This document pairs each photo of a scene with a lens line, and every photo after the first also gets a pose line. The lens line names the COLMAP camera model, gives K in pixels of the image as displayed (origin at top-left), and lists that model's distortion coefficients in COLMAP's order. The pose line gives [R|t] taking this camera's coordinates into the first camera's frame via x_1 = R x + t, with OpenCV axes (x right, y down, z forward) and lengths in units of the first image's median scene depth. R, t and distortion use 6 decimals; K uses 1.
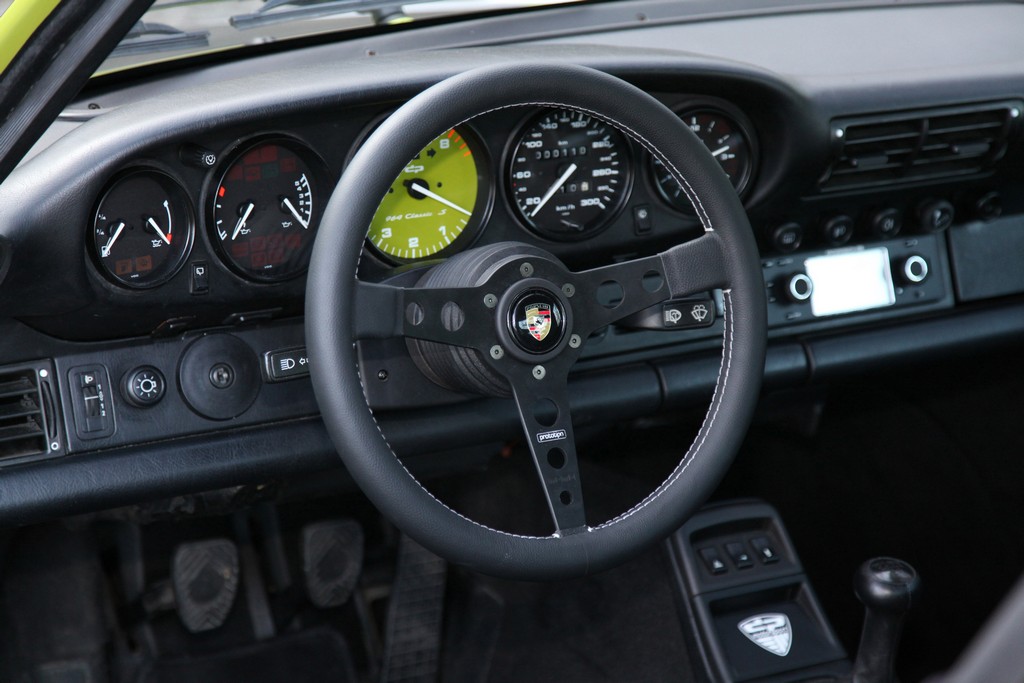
lens RADIAL K [[2716.6, 0, 511.9], [0, 2716.6, 341.7], [0, 0, 1]] dist [0.636466, 0.000000]
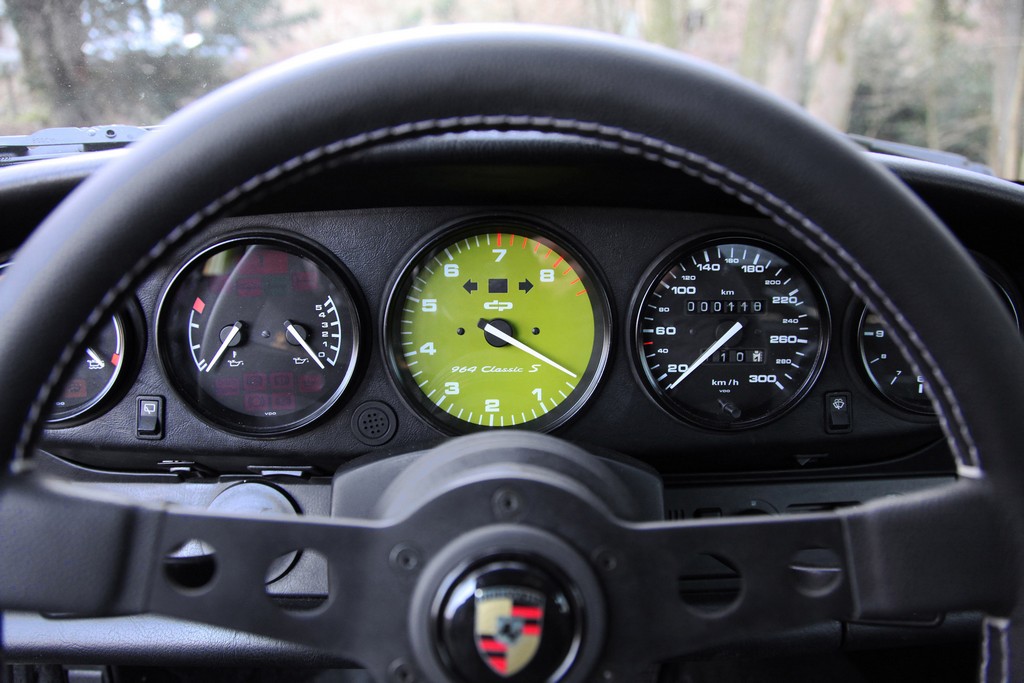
lens RADIAL K [[702.2, 0, 510.8], [0, 702.2, 341.6], [0, 0, 1]] dist [-0.099121, 0.004537]
pose [[0.896695, 0.089731, -0.433458, 0.048207], [-0.126790, 0.990273, -0.057294, -0.042584], [0.424101, 0.106334, 0.899351, 0.816363]]
